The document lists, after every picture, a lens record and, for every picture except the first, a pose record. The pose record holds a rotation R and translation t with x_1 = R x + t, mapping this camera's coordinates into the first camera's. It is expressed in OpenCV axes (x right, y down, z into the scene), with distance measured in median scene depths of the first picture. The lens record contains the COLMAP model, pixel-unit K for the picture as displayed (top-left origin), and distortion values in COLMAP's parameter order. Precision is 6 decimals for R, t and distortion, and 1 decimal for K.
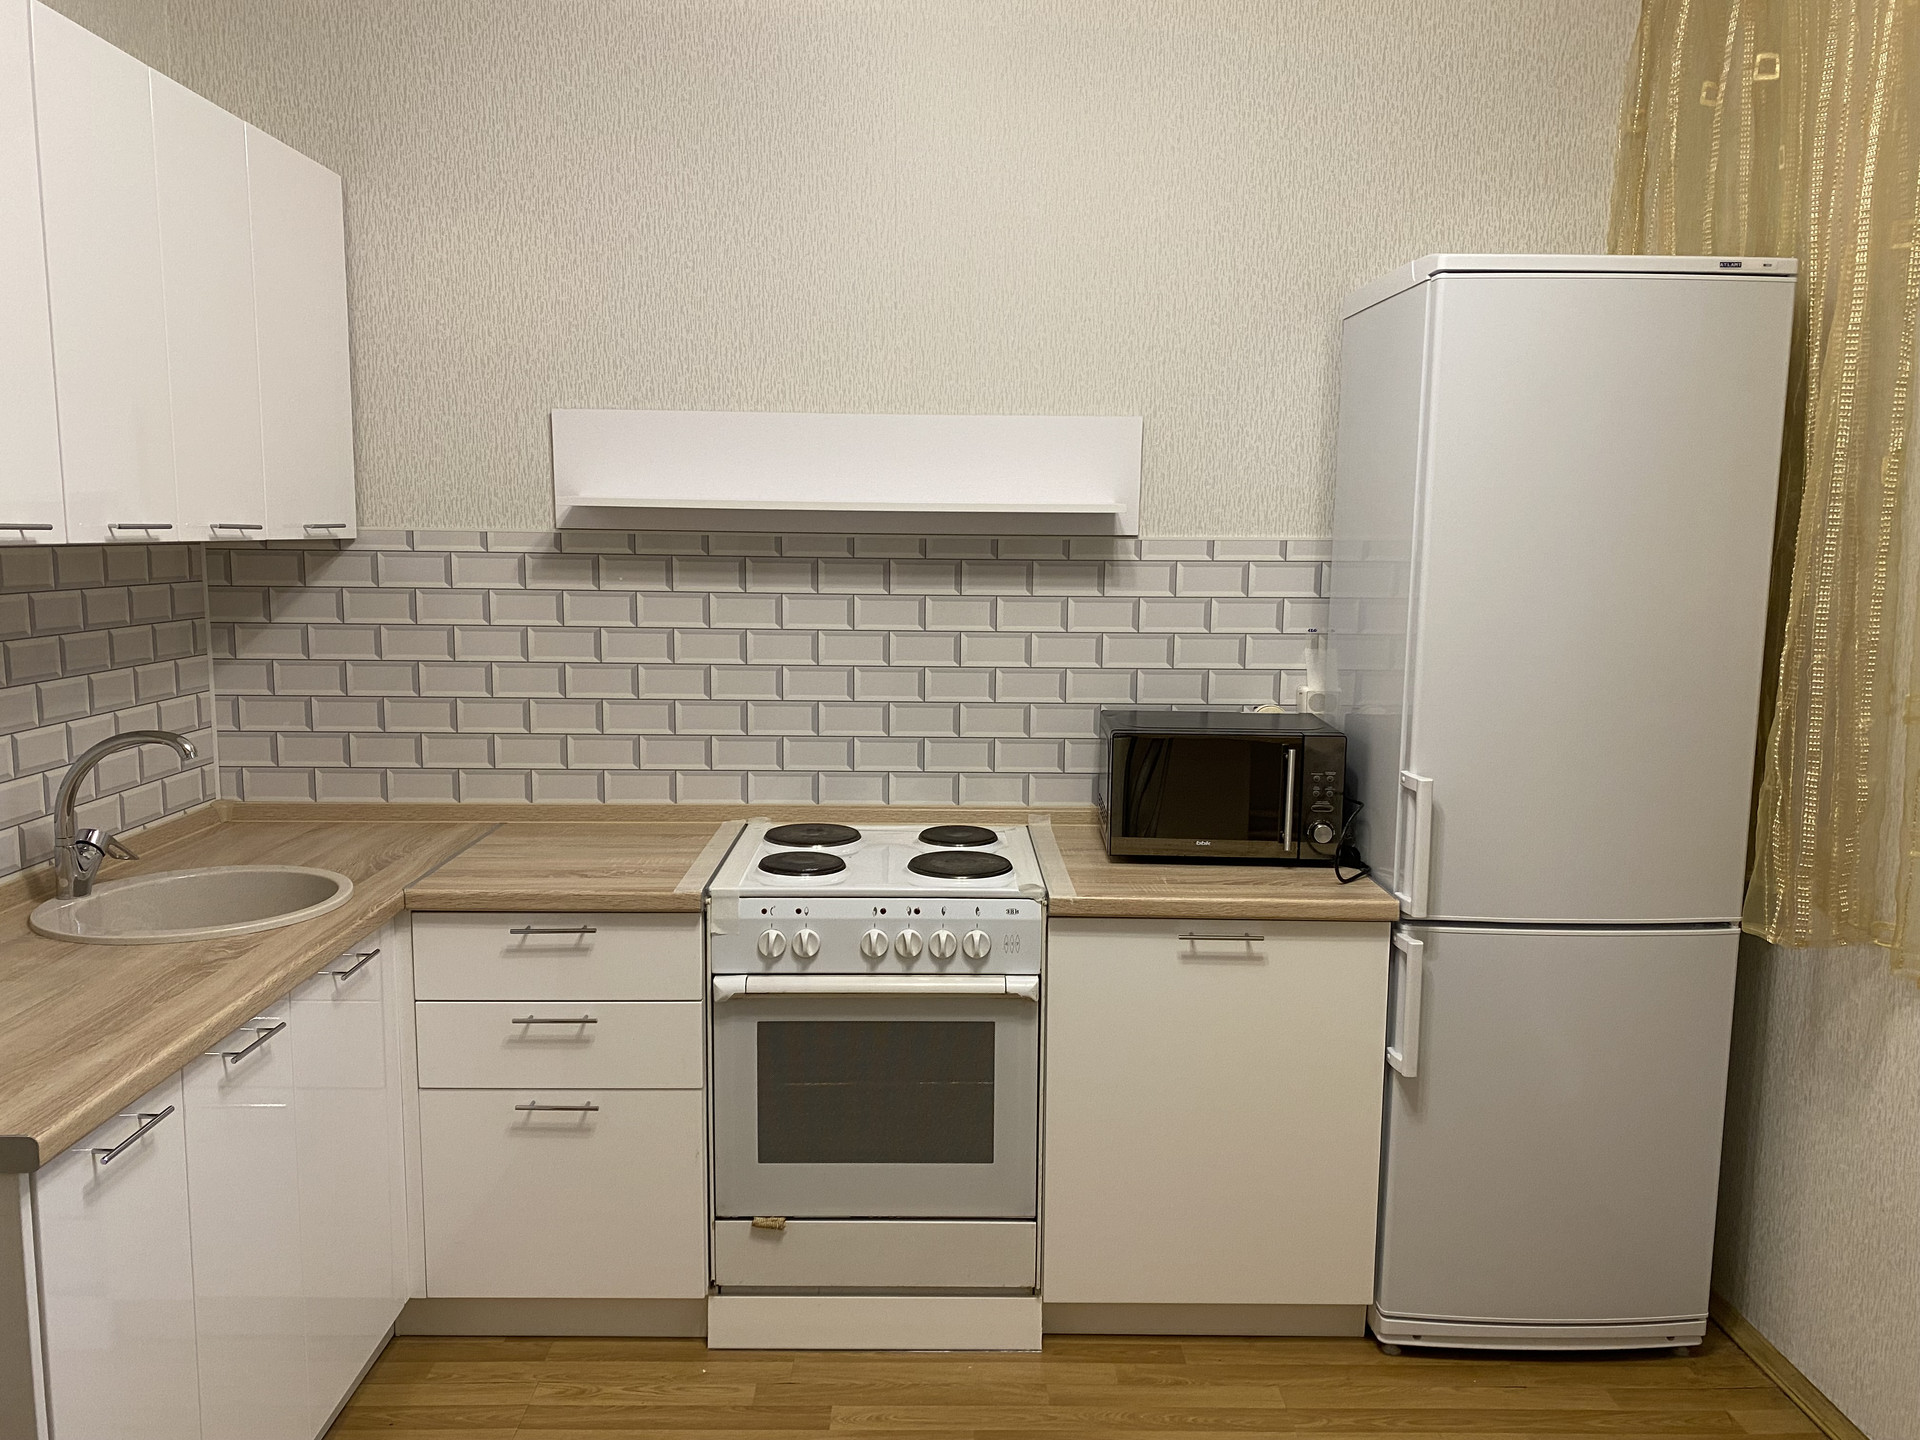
lens RADIAL K [[1456.7, 0, 961.6], [0, 1456.7, 721.4], [0, 0, 1]] dist [0.028082, -0.010401]
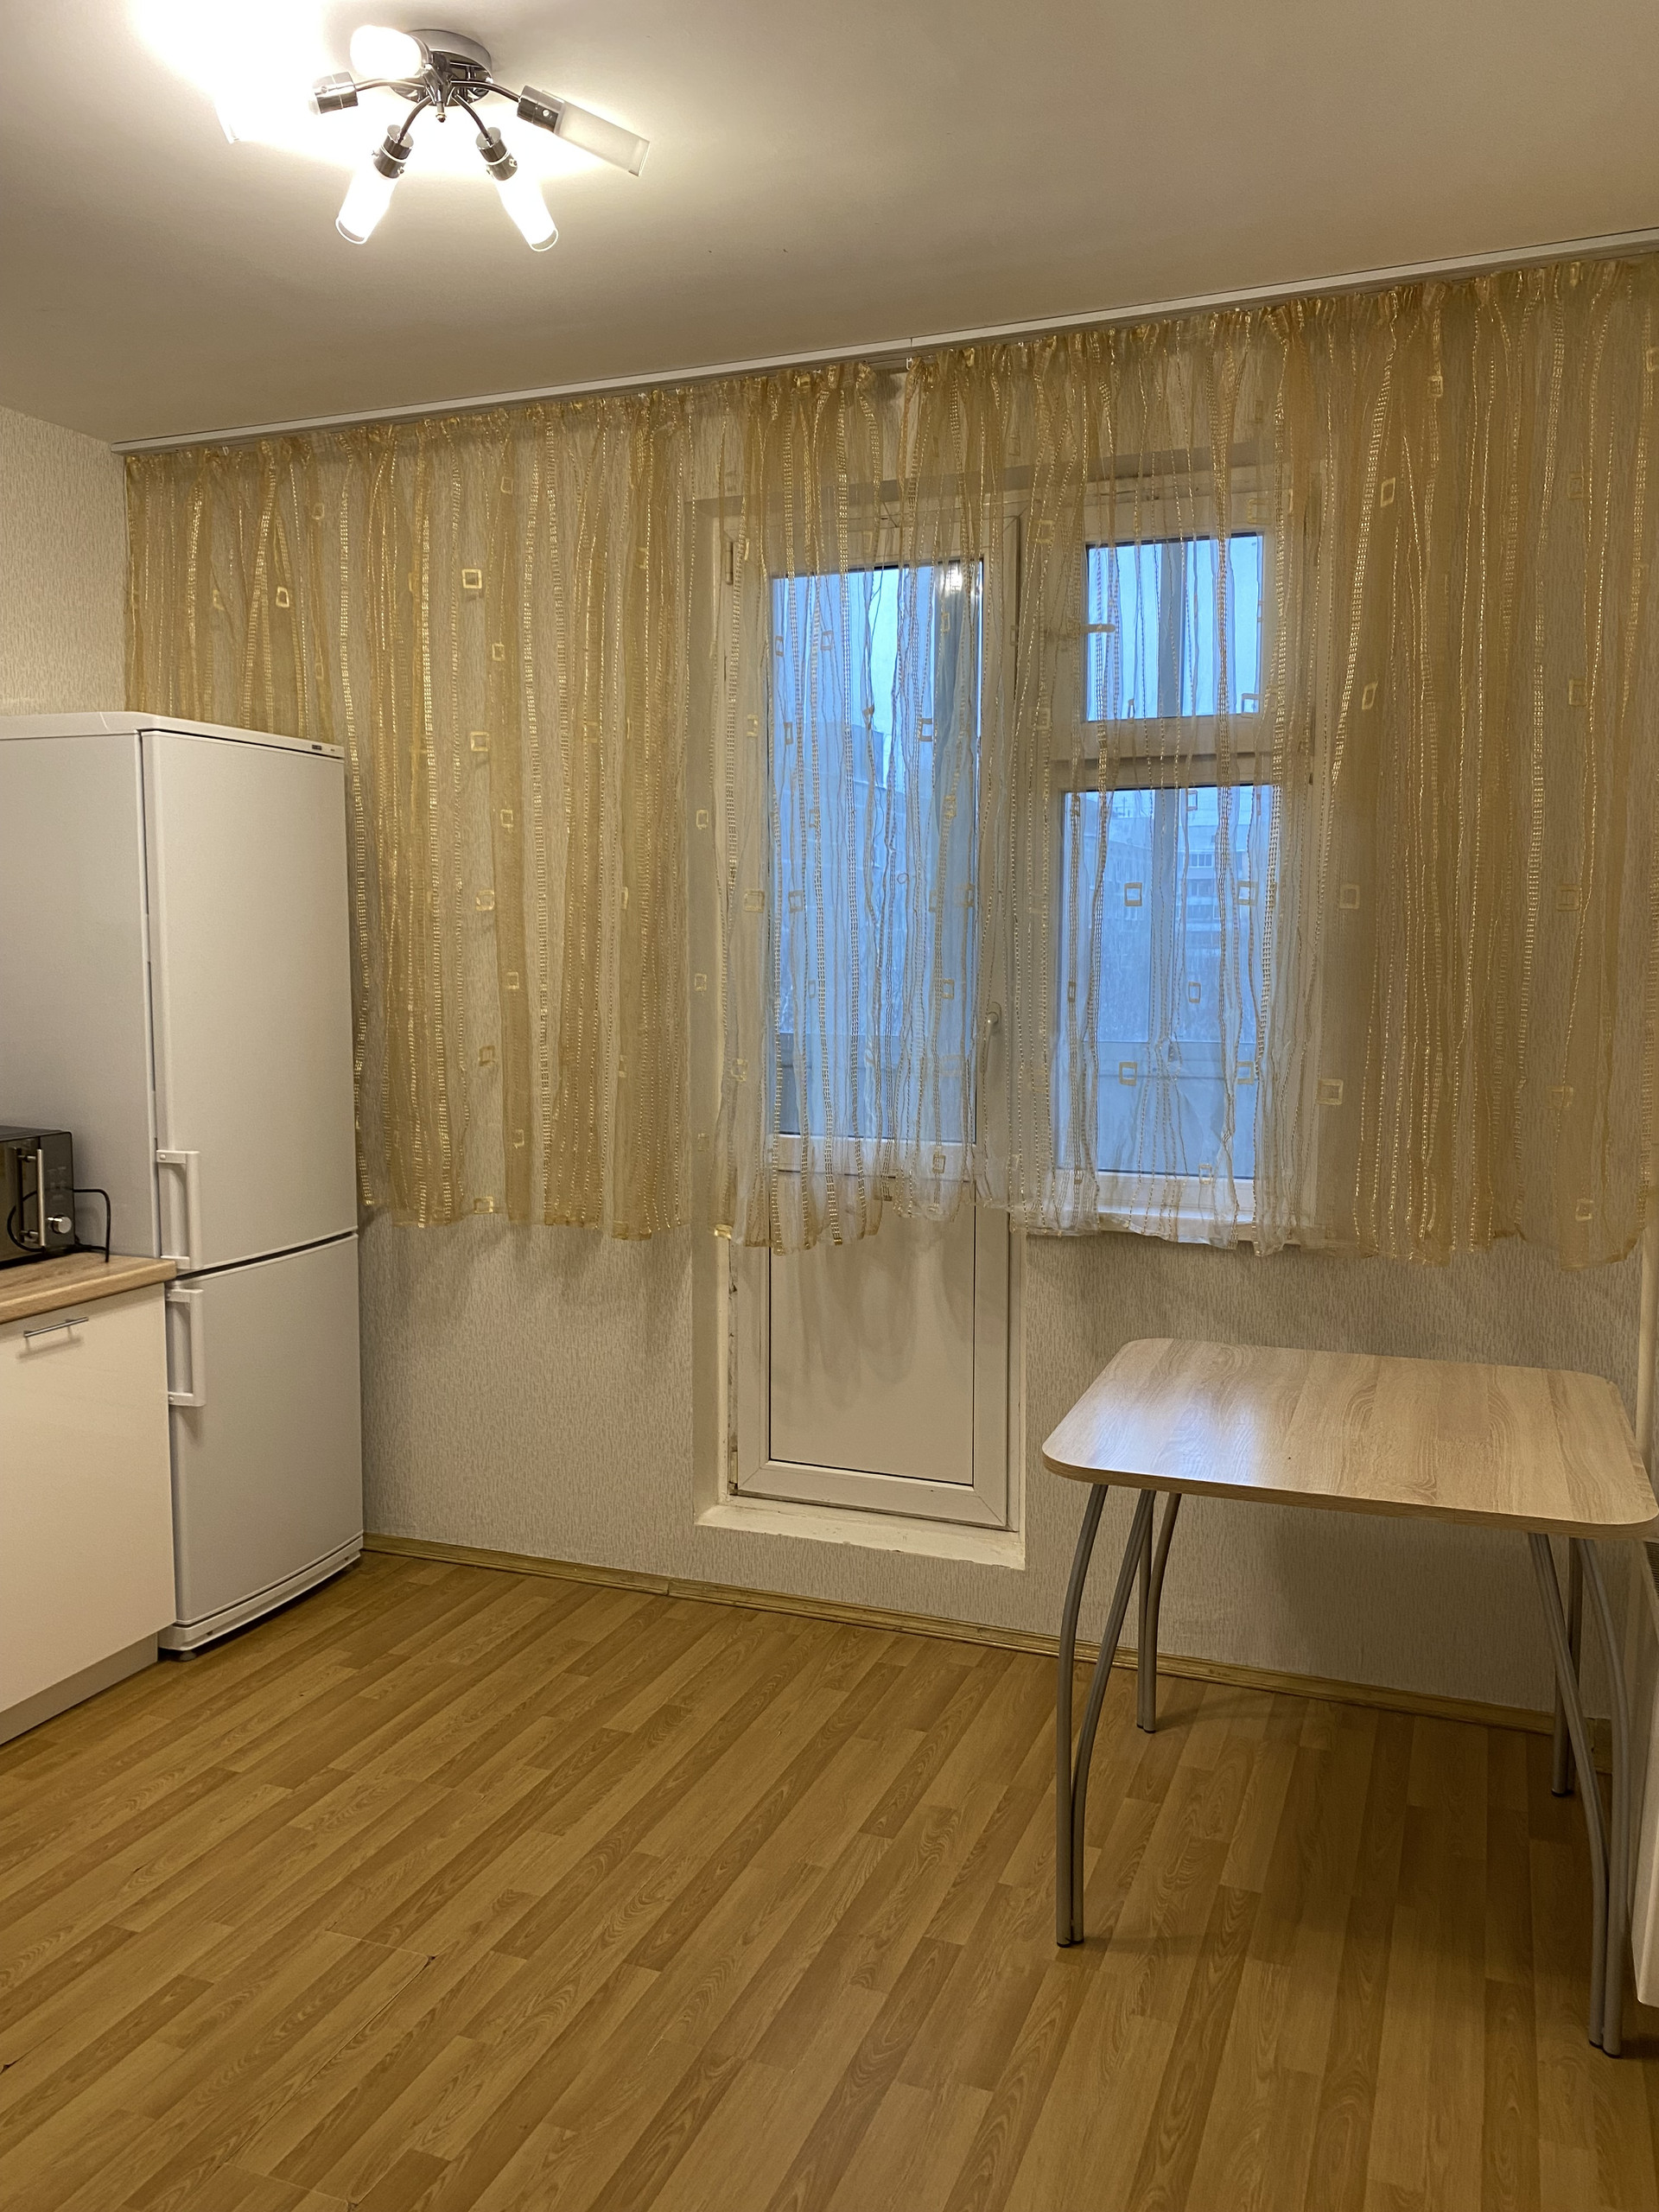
lens RADIAL K [[1678.3, 0, 830.8], [0, 1678.3, 1102.4], [0, 0, 1]] dist [0.028082, -0.010401]
pose [[0.387008, -0.104075, 0.916184, -0.709677], [0.128243, 0.990028, 0.058291, -0.013700], [-0.913115, 0.094935, 0.396496, -0.023913]]
